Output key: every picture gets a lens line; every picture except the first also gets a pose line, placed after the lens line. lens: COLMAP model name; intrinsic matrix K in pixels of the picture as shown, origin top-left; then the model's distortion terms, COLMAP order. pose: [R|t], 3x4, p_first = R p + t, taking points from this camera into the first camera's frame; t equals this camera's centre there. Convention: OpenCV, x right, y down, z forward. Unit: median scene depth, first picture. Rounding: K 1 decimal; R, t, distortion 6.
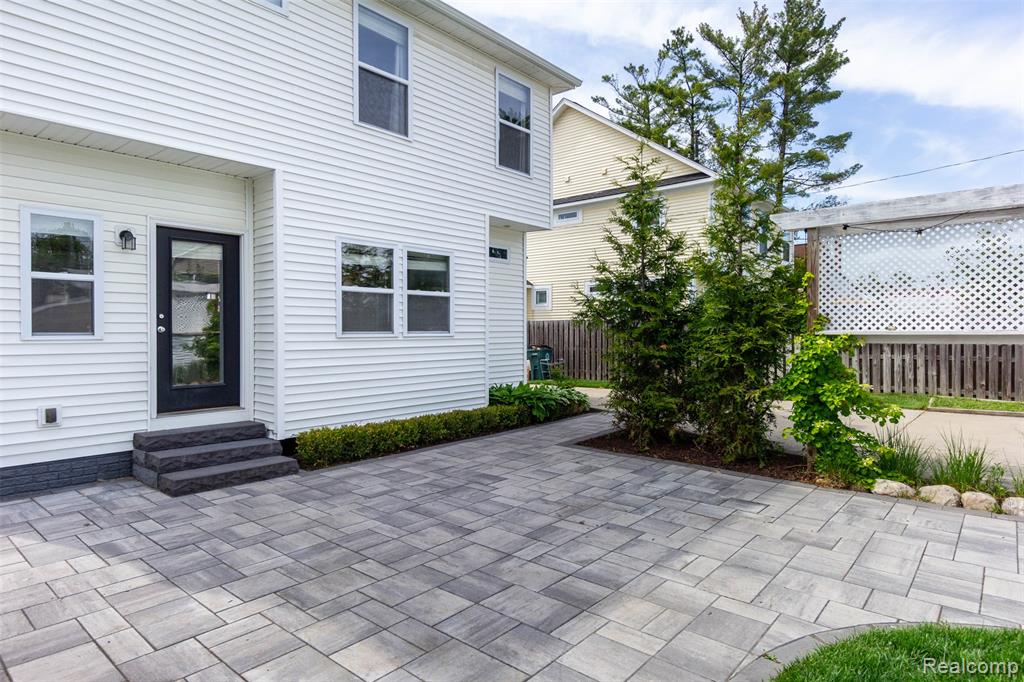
lens RADIAL K [[582.3, 0, 513.0], [0, 582.3, 333.1], [0, 0, 1]] dist [-0.000152, 0.001089]
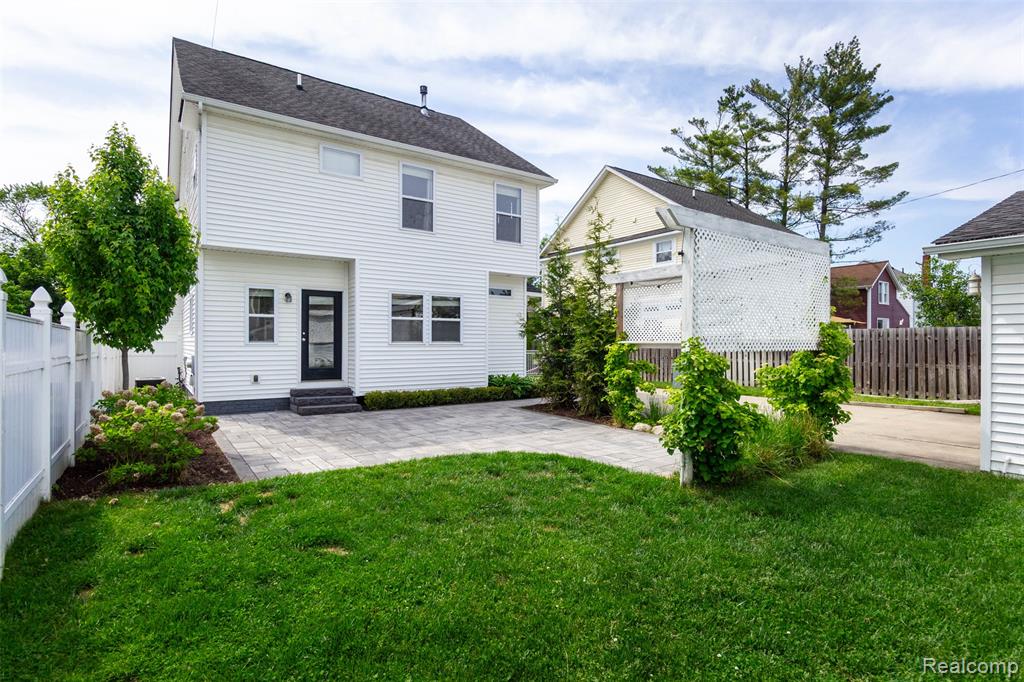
lens RADIAL K [[514.8, 0, 509.1], [0, 514.8, 340.4], [0, 0, 1]] dist [-0.000266, -0.000283]
pose [[0.967162, 0.002748, -0.254145, 0.471398], [-0.004812, 0.999960, -0.007501, 0.005004], [0.254114, 0.008477, 0.967137, -0.481947]]
